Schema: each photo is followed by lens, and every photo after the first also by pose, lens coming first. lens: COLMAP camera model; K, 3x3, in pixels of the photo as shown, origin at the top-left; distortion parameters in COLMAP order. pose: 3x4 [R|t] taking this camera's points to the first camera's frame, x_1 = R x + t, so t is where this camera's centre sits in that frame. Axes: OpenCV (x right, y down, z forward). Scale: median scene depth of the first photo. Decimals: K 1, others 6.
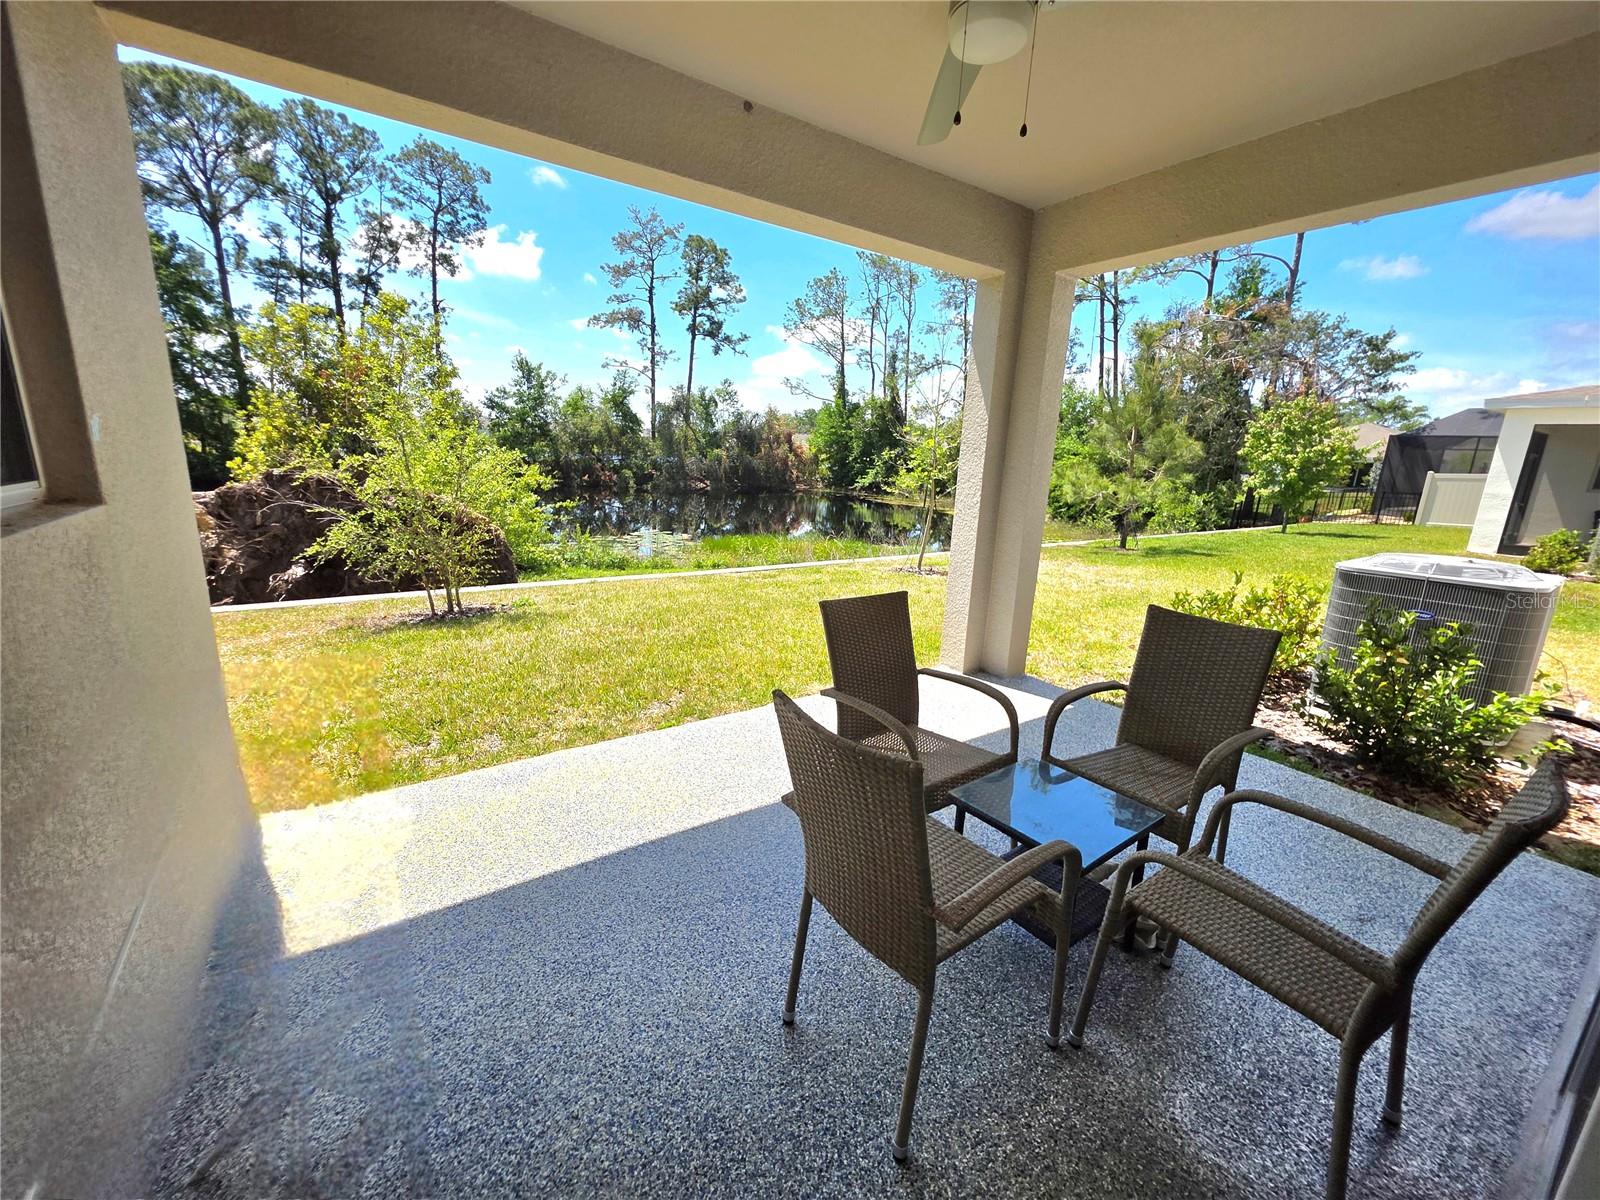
lens RADIAL K [[640.1, 0, 799.6], [0, 640.1, 597.5], [0, 0, 1]] dist [0.004025, 0.000169]
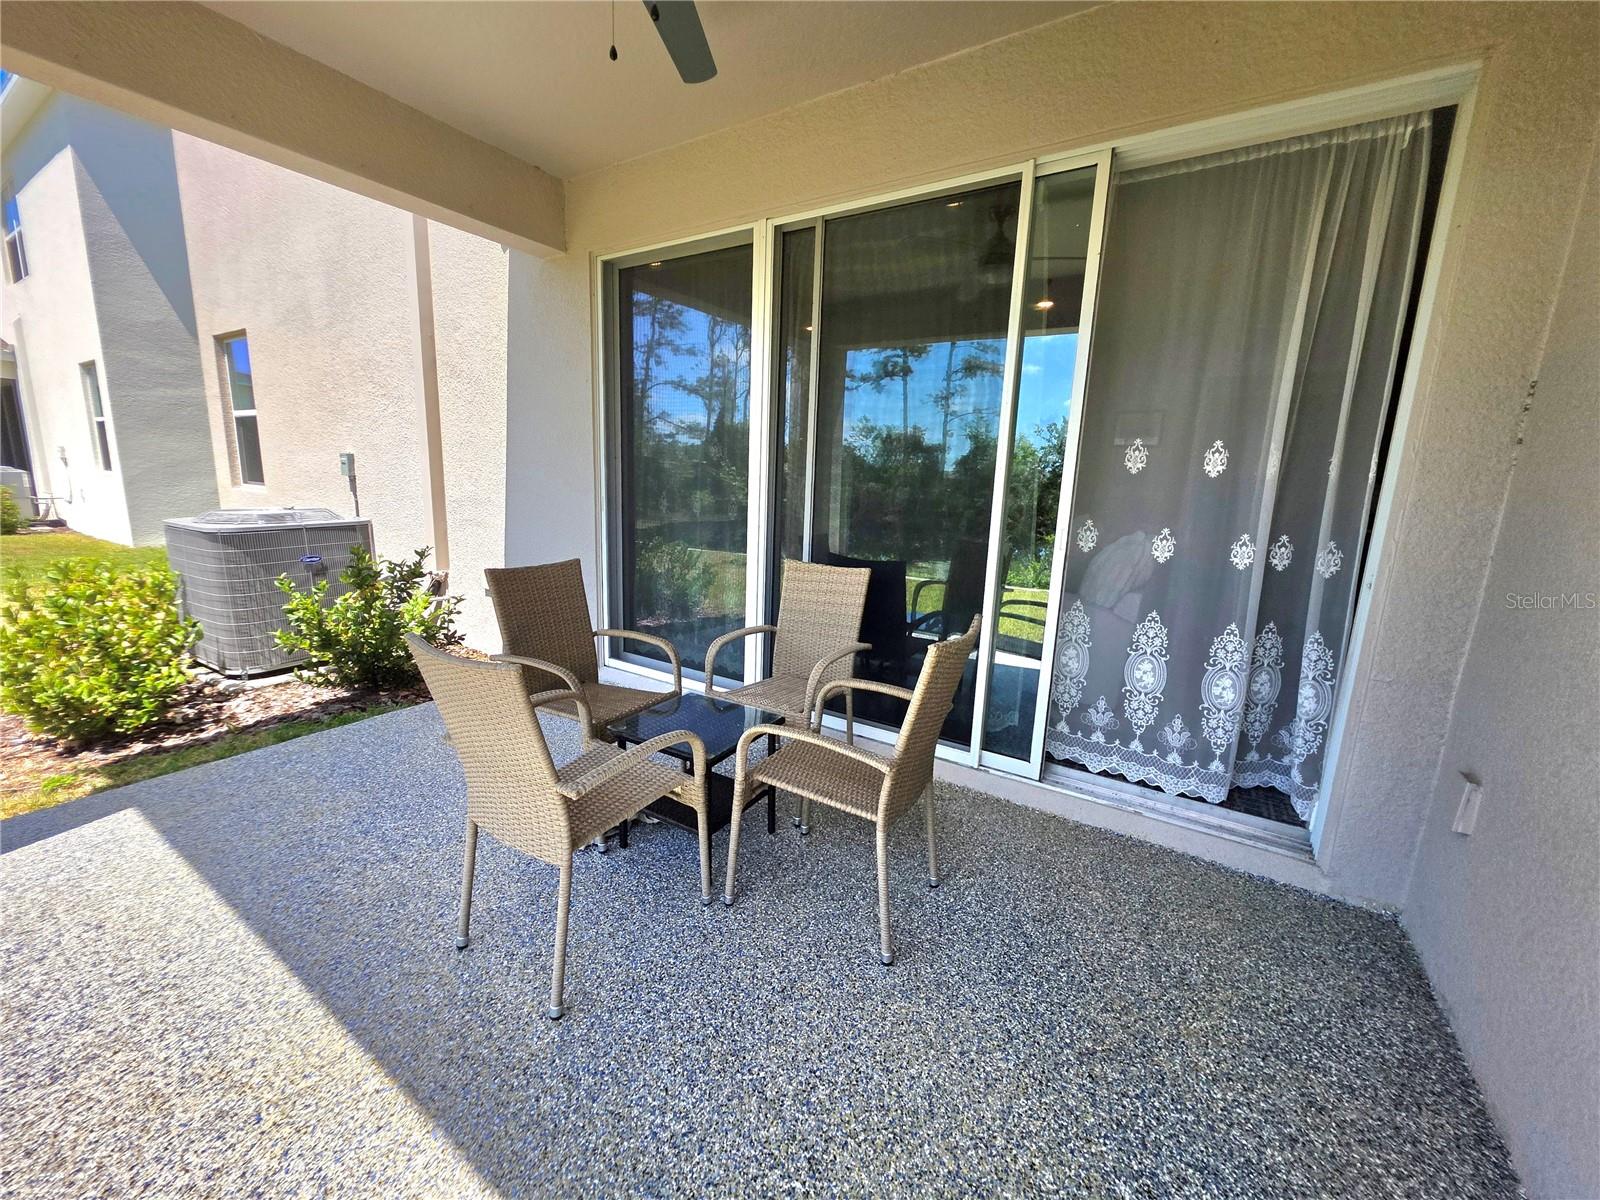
lens RADIAL K [[640.1, 0, 806.3], [0, 640.1, 595.2], [0, 0, 1]] dist [0.004025, 0.000169]
pose [[-0.393008, -0.223376, 0.891991, -0.740053], [0.153755, 0.940425, 0.303249, -0.241370], [-0.906589, 0.256327, -0.335250, 1.262499]]
